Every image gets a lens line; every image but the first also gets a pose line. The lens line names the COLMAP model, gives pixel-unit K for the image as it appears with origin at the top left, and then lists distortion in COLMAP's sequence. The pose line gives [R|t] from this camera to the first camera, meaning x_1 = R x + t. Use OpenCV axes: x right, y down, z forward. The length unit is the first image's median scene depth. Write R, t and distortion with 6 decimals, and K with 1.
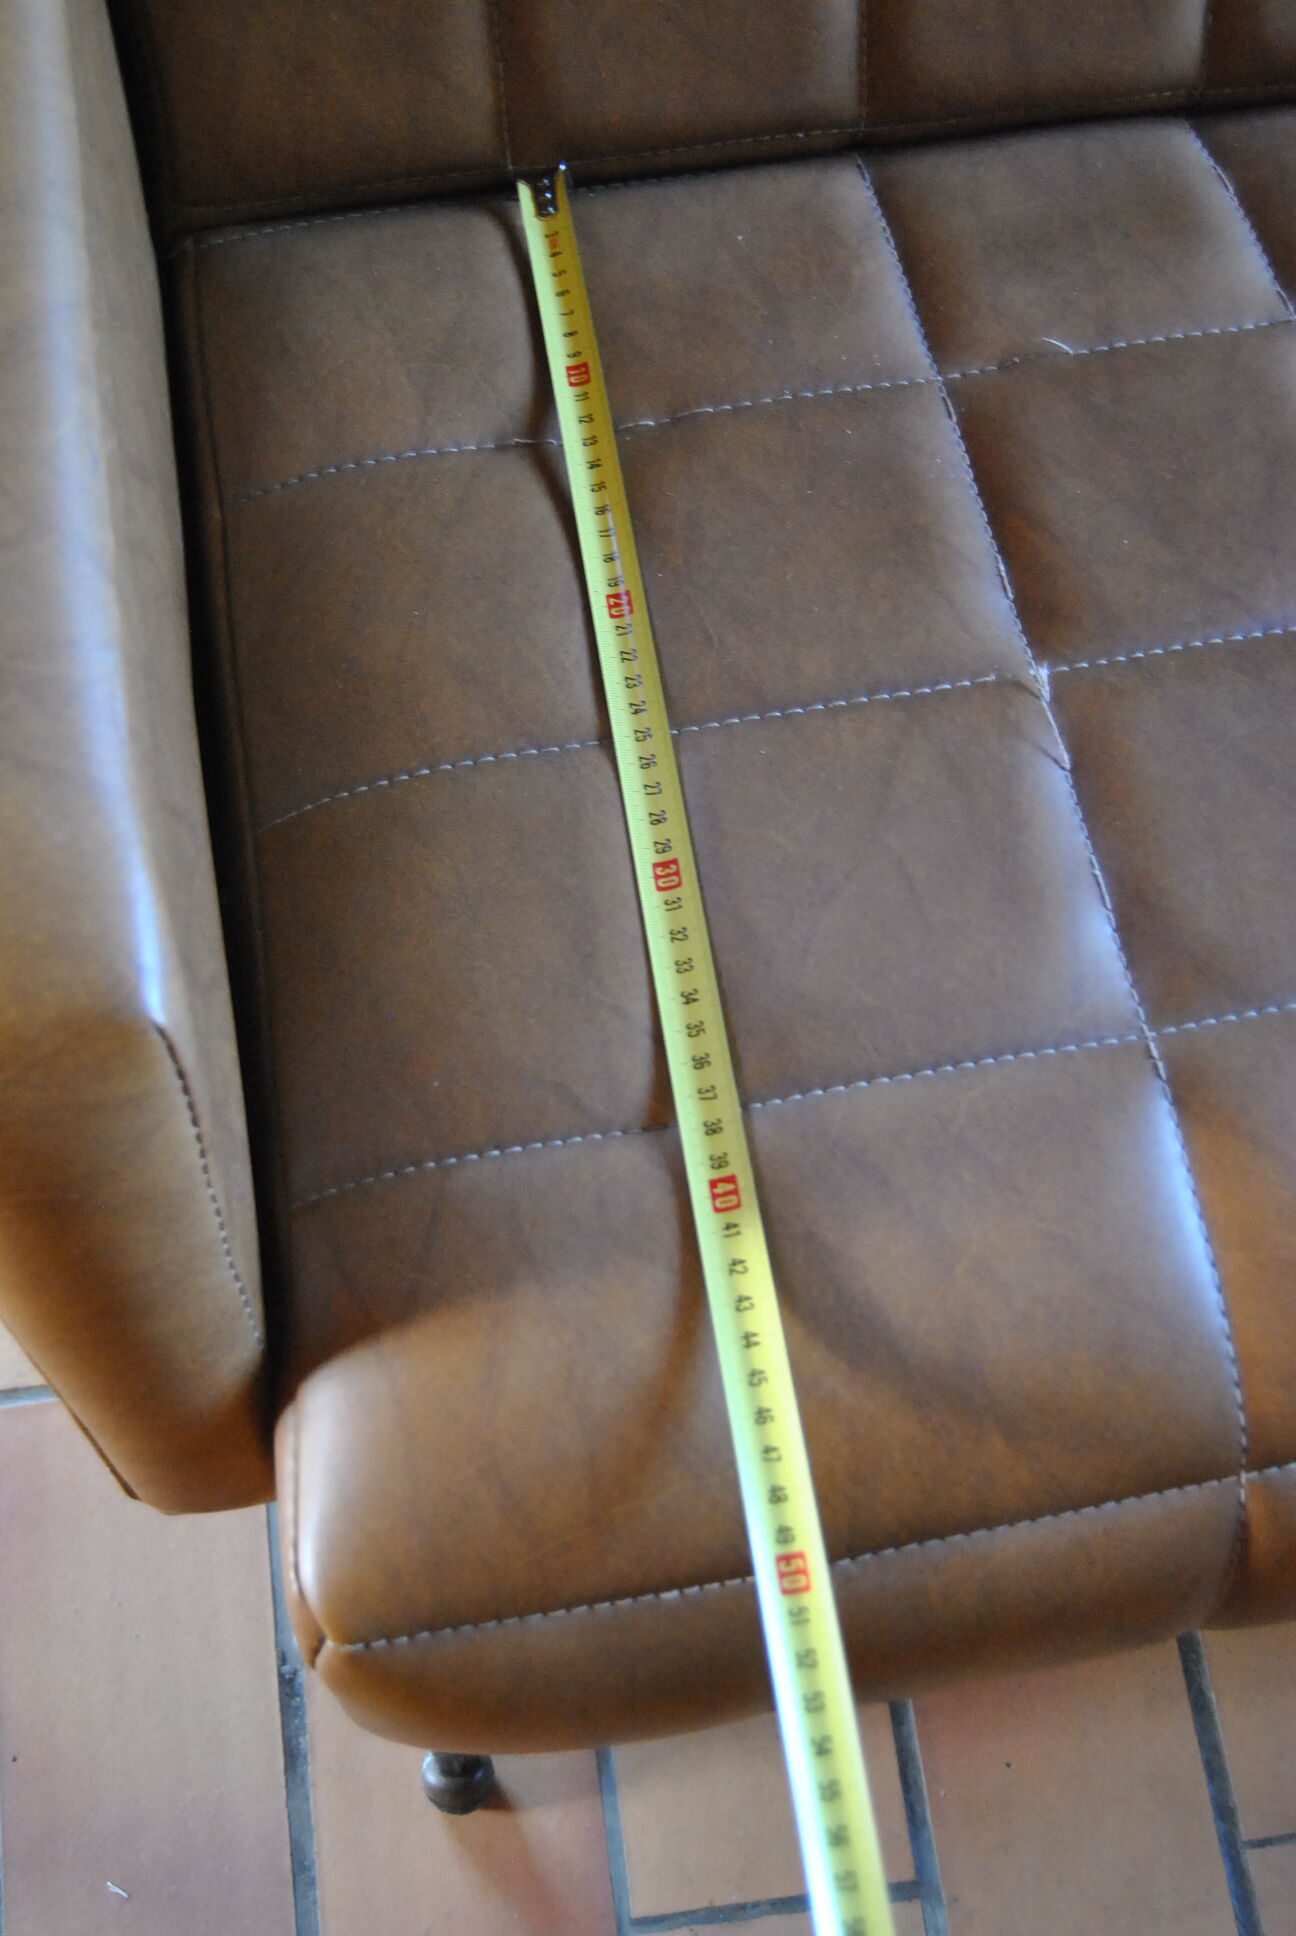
lens RADIAL K [[2168.7, 0, 648.0], [0, 2168.7, 968.0], [0, 0, 1]] dist [-0.064815, 0.003876]
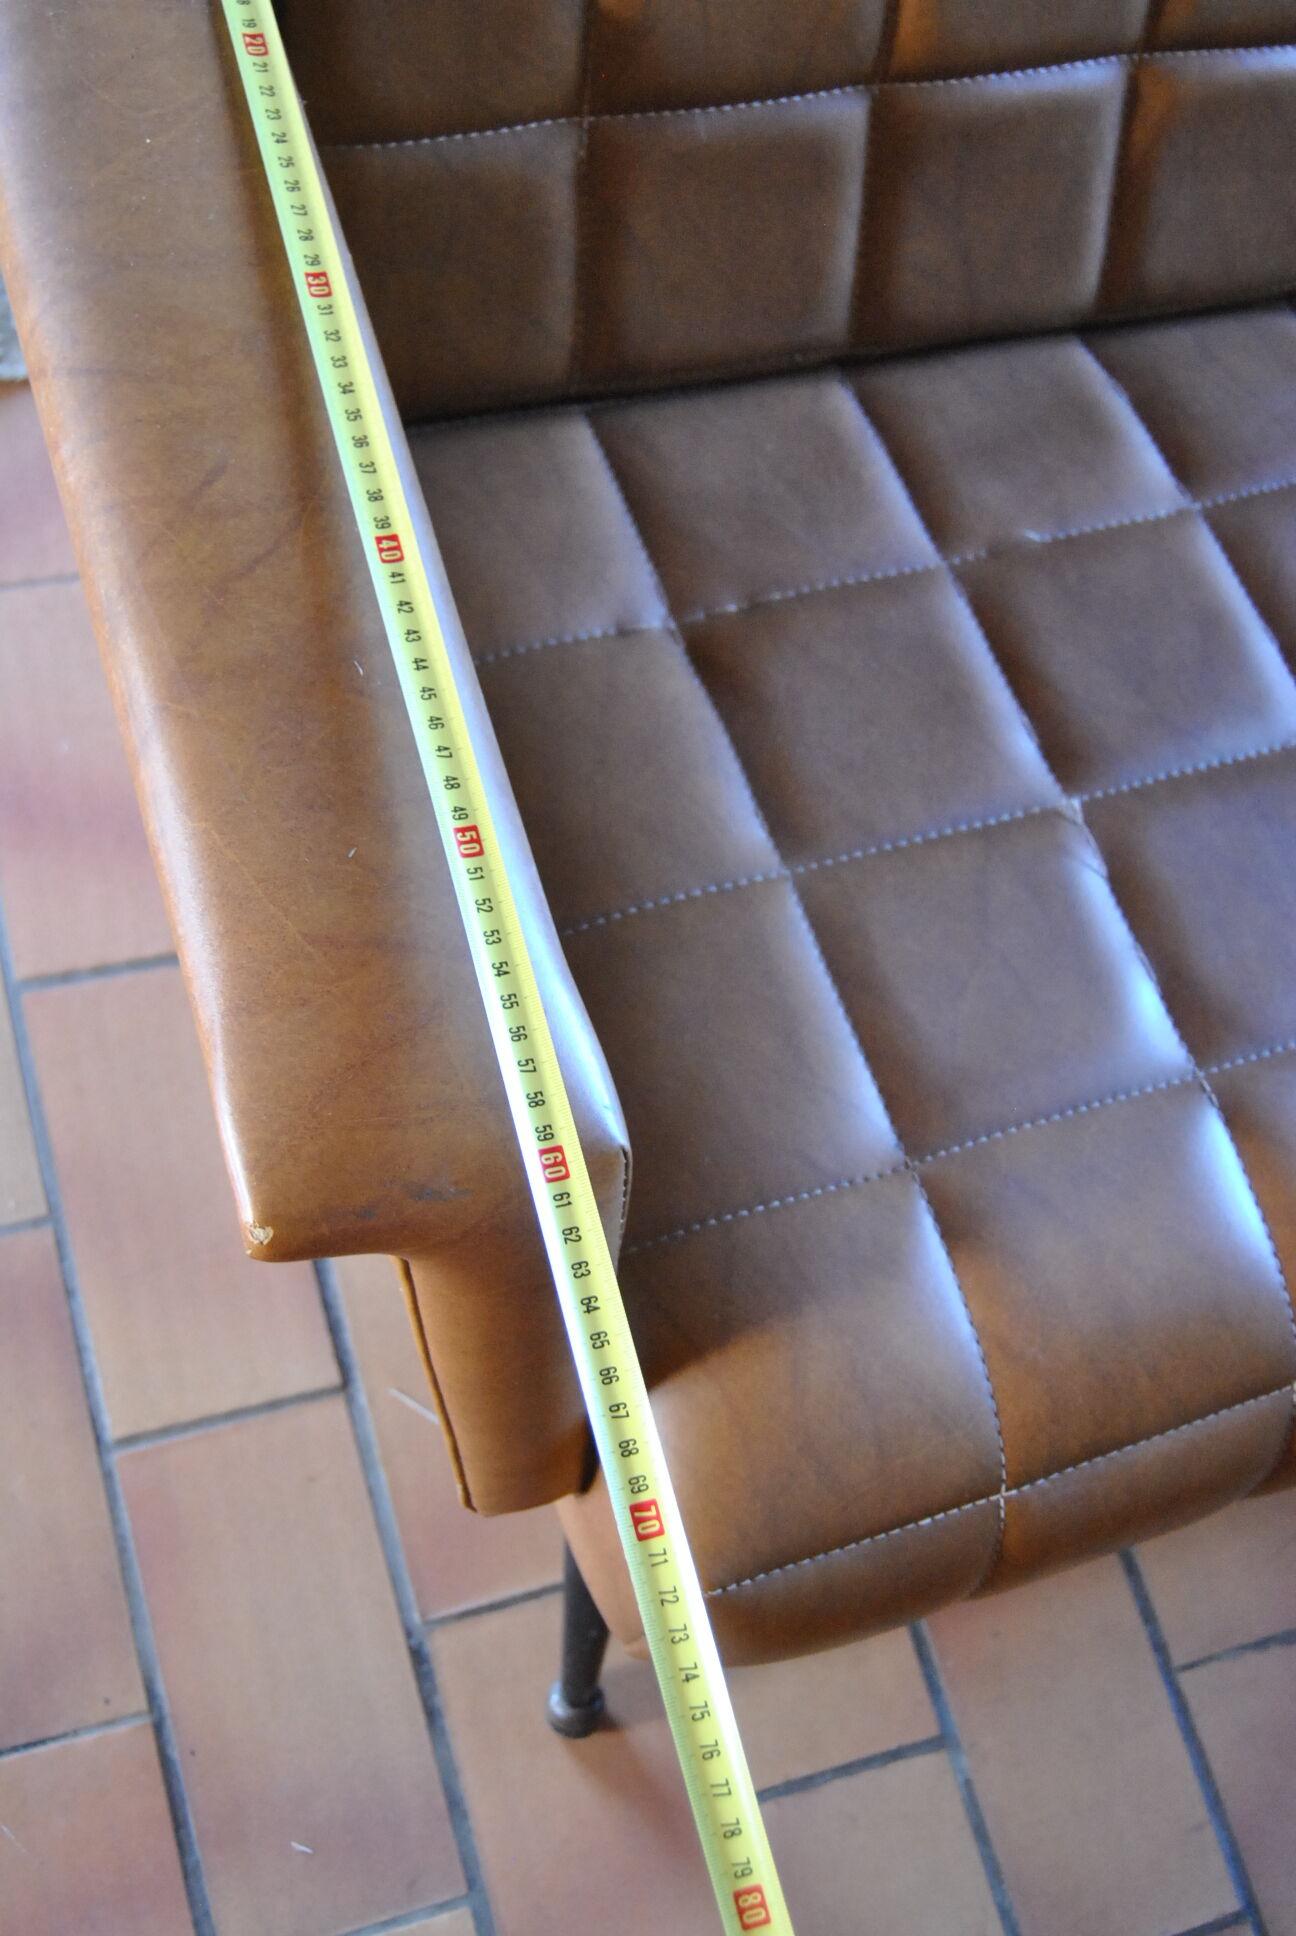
lens RADIAL K [[2168.7, 0, 648.0], [0, 2168.7, 968.0], [0, 0, 1]] dist [-0.064815, 0.003876]
pose [[0.971270, -0.073290, 0.226414, -0.355306], [0.068256, 0.997217, 0.029992, -0.087222], [-0.227982, -0.013676, 0.973569, -0.220027]]
